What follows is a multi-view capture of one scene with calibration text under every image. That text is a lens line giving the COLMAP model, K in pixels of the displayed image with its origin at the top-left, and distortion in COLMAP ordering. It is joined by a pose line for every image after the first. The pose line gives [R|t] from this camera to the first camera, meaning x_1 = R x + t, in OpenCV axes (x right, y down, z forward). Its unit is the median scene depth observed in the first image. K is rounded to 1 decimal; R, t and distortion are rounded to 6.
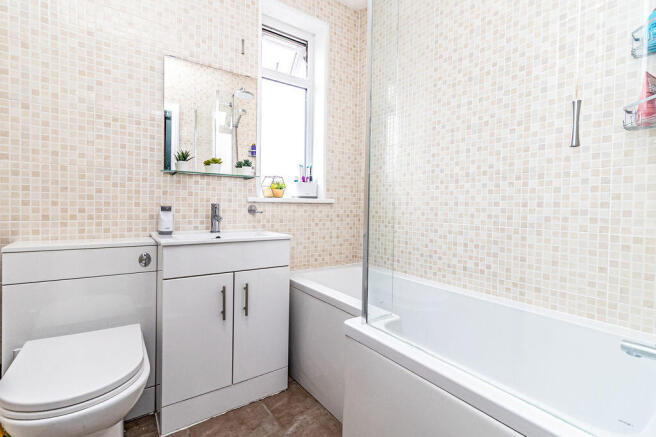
lens RADIAL K [[299.4, 0, 338.6], [0, 299.4, 217.3], [0, 0, 1]] dist [0.009038, 0.000897]
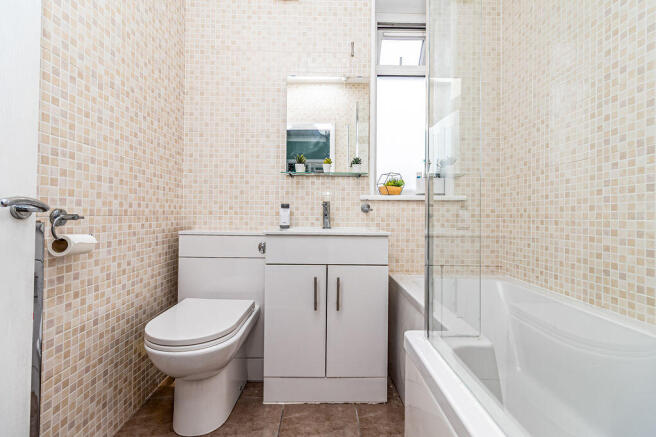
lens RADIAL K [[299.4, 0, 330.0], [0, 299.4, 214.4], [0, 0, 1]] dist [0.009038, 0.000897]
pose [[0.827856, -0.010772, -0.560837, 0.189118], [-0.013620, 0.999135, -0.039294, 0.040726], [0.560775, 0.040168, 0.826994, 0.124975]]
